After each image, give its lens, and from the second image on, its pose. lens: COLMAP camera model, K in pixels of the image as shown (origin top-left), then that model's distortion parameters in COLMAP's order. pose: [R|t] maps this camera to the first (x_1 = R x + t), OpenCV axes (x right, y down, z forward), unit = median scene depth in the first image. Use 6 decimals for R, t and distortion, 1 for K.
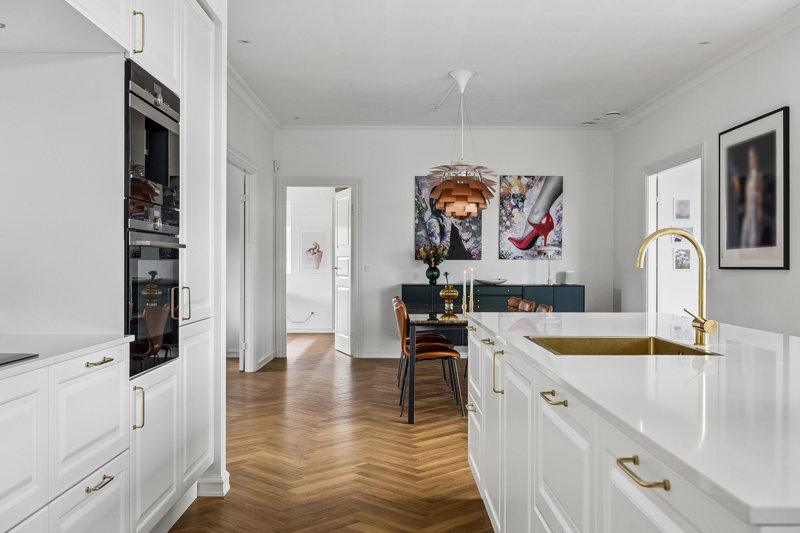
lens RADIAL K [[787.7, 0, 400.1], [0, 787.7, 268.5], [0, 0, 1]] dist [0.000380, 0.000000]
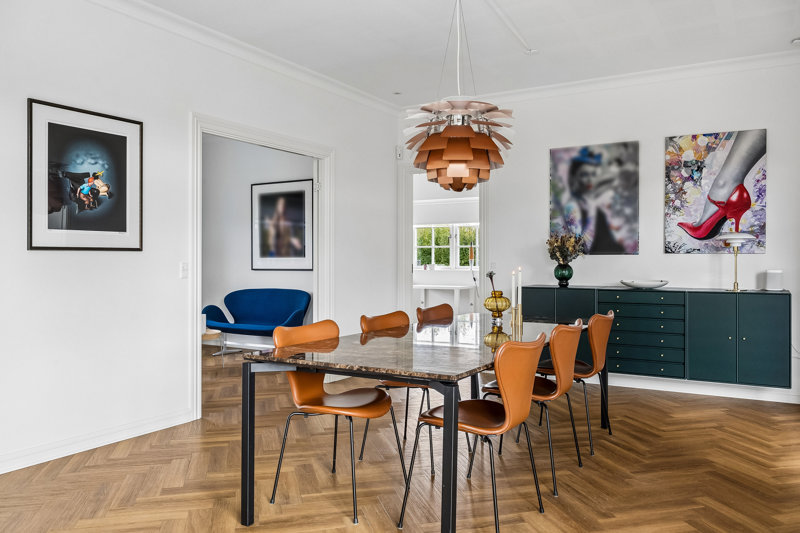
lens RADIAL K [[623.7, 0, 397.1], [0, 623.7, 258.4], [0, 0, 1]] dist [-0.013511, 0.002795]
pose [[0.852071, -0.004012, -0.523411, 0.215436], [-0.001082, 0.999955, -0.009425, -0.001682], [0.523425, 0.008597, 0.852028, 0.388352]]
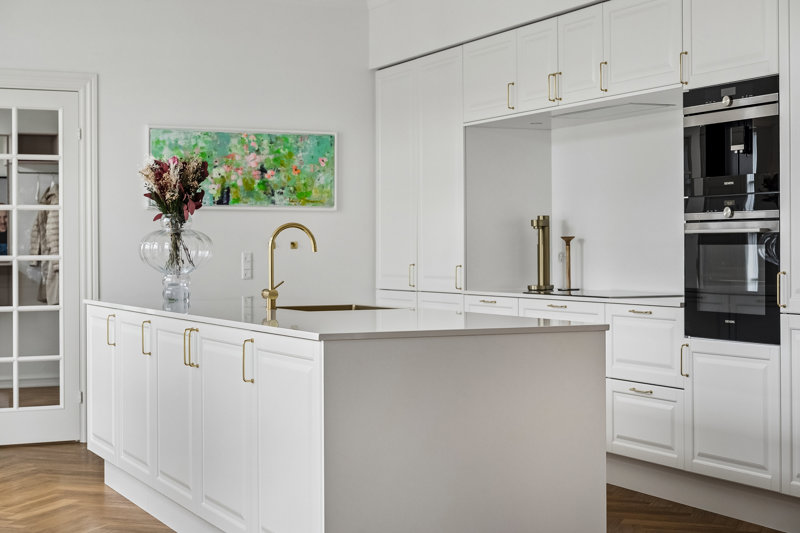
lens RADIAL K [[1247.5, 0, 398.9], [0, 1247.5, 263.6], [0, 0, 1]] dist [-0.024200, 0.000000]
pose [[-0.912081, 0.013573, -0.409786, 0.261677], [0.007005, 0.999822, 0.017524, -0.005711], [0.409950, 0.013113, -0.912014, 0.750931]]
